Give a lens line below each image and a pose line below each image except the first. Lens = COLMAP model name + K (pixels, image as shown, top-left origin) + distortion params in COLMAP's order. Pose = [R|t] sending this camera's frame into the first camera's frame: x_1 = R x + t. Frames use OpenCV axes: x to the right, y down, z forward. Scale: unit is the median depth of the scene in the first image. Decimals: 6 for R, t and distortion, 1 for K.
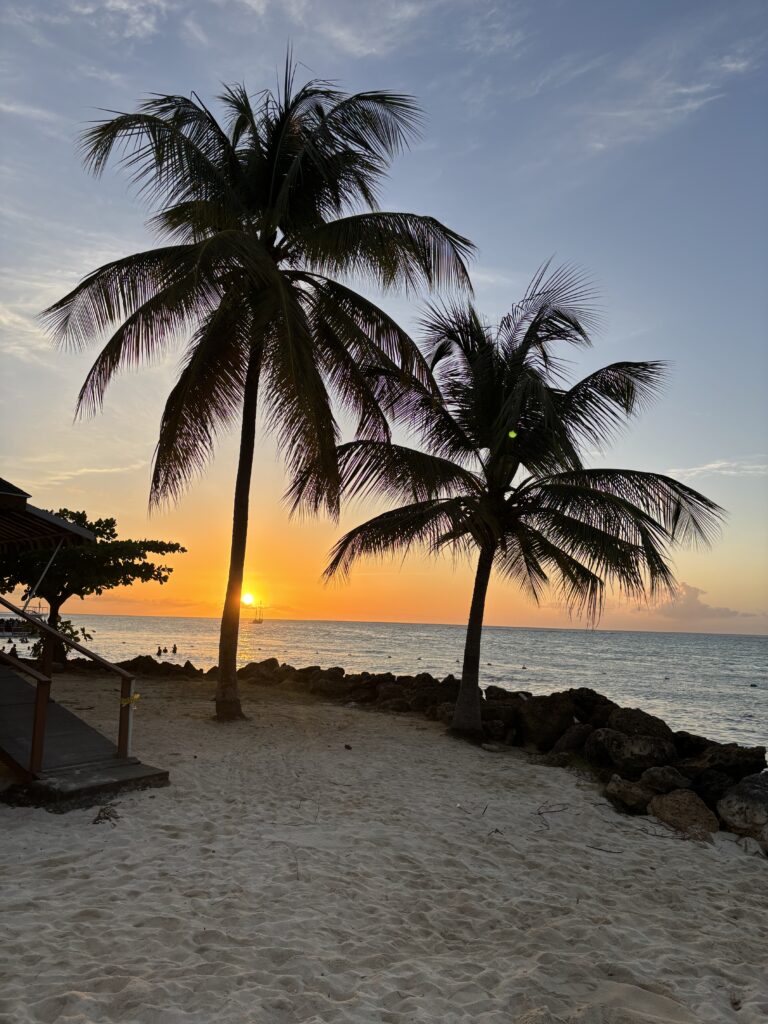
lens RADIAL K [[776.7, 0, 386.0], [0, 776.7, 509.4], [0, 0, 1]] dist [0.054365, -0.064404]
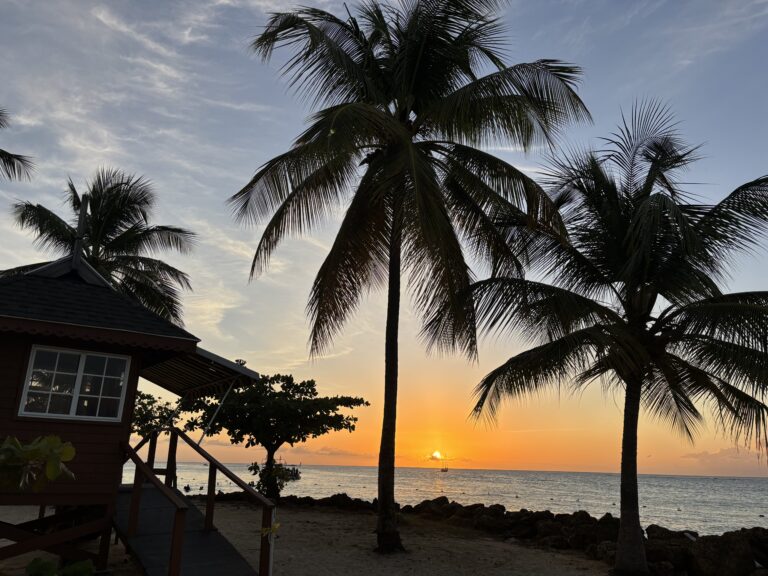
lens RADIAL K [[582.5, 0, 384.0], [0, 582.5, 288.0], [0, 0, 1]] dist [0.054365, -0.064404]
pose [[0.966040, -0.082496, -0.244871, 0.017672], [0.042772, 0.985646, -0.163320, 0.050807], [0.254829, 0.147300, 0.955701, 0.204938]]
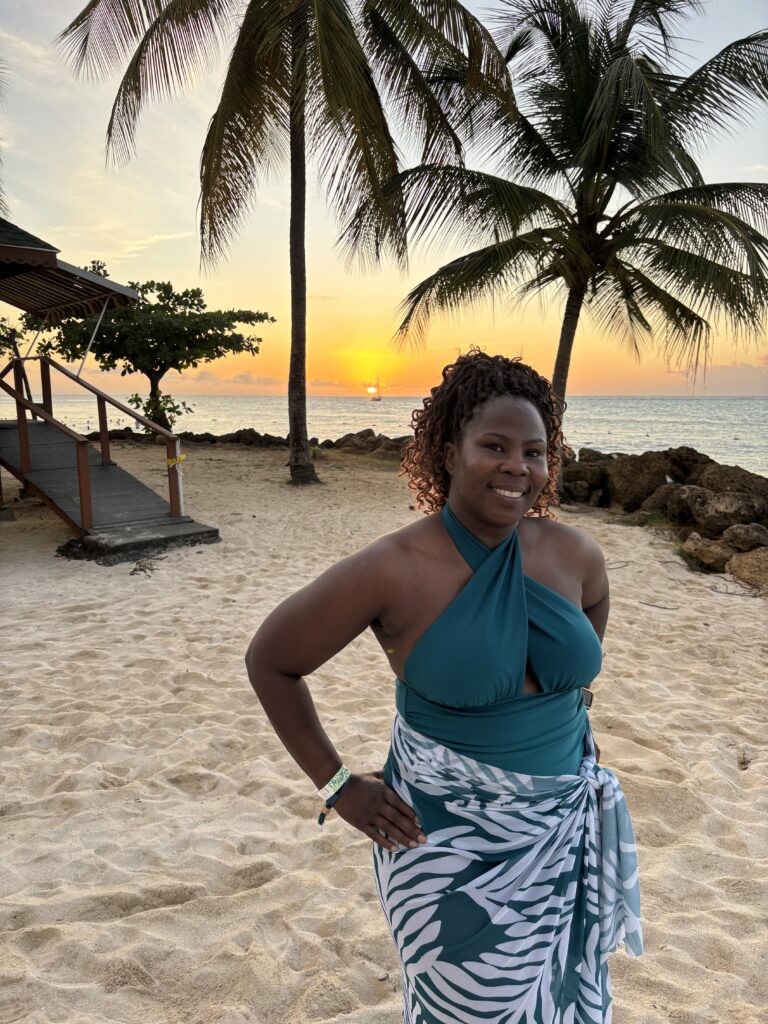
lens RADIAL K [[785.0, 0, 384.8], [0, 785.0, 524.1], [0, 0, 1]] dist [0.012078, -0.002786]
pose [[0.987299, -0.002990, -0.158844, 0.066232], [0.050390, 0.954092, 0.295244, 0.031178], [0.150669, -0.299498, 0.942125, 0.063656]]
